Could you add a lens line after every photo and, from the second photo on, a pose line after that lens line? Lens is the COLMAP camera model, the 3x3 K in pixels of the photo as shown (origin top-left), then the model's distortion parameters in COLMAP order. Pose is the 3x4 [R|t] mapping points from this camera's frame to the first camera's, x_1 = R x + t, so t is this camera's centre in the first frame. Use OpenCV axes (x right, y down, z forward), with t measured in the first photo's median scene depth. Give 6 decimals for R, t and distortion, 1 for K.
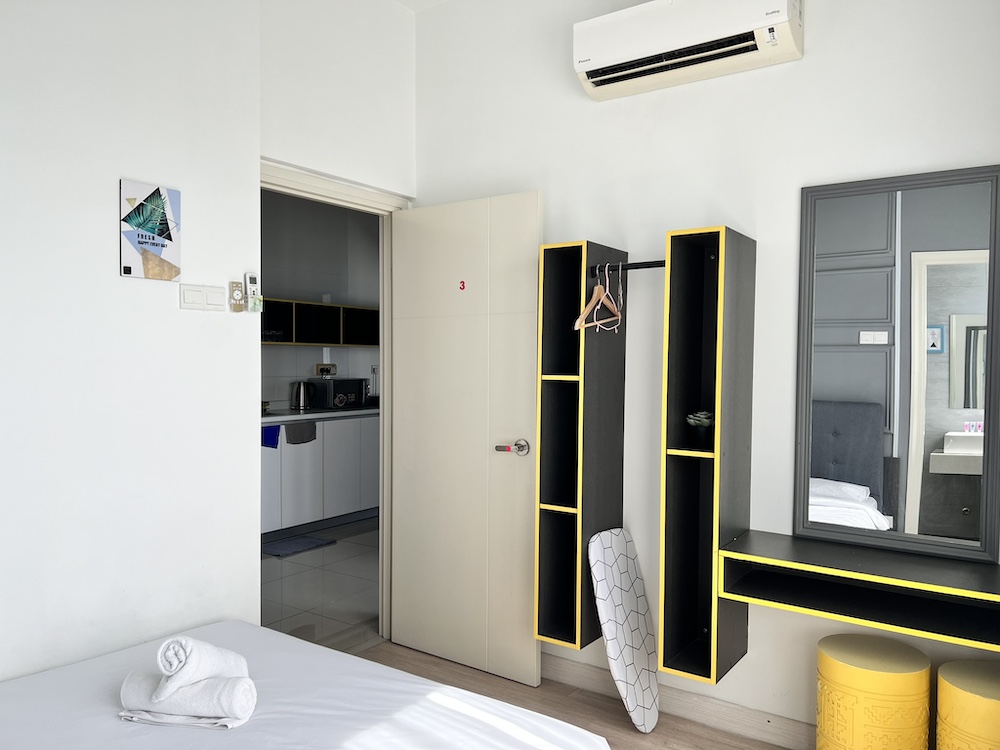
lens RADIAL K [[750.2, 0, 500.0], [0, 750.2, 375.0], [0, 0, 1]] dist [-0.002312, -0.000186]
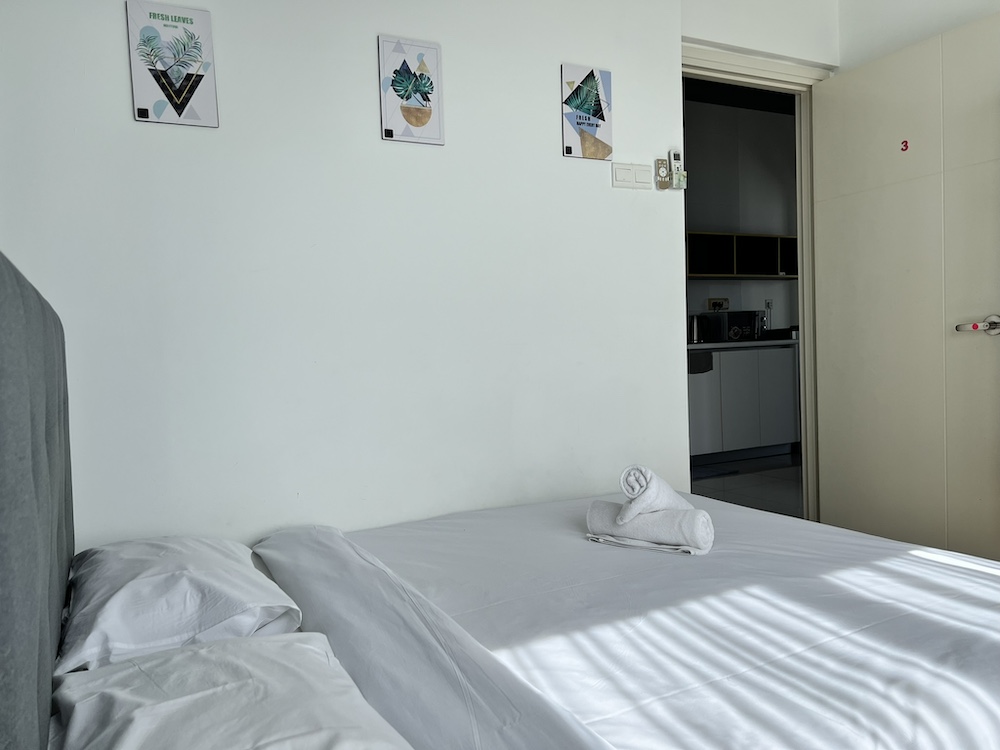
lens RADIAL K [[737.6, 0, 501.6], [0, 737.6, 352.2], [0, 0, 1]] dist [0.027488, -0.000666]
pose [[0.881922, -0.024708, -0.470747, -0.083265], [0.030327, 0.999531, 0.004355, 0.139793], [0.470418, -0.018117, 0.882257, 0.005260]]
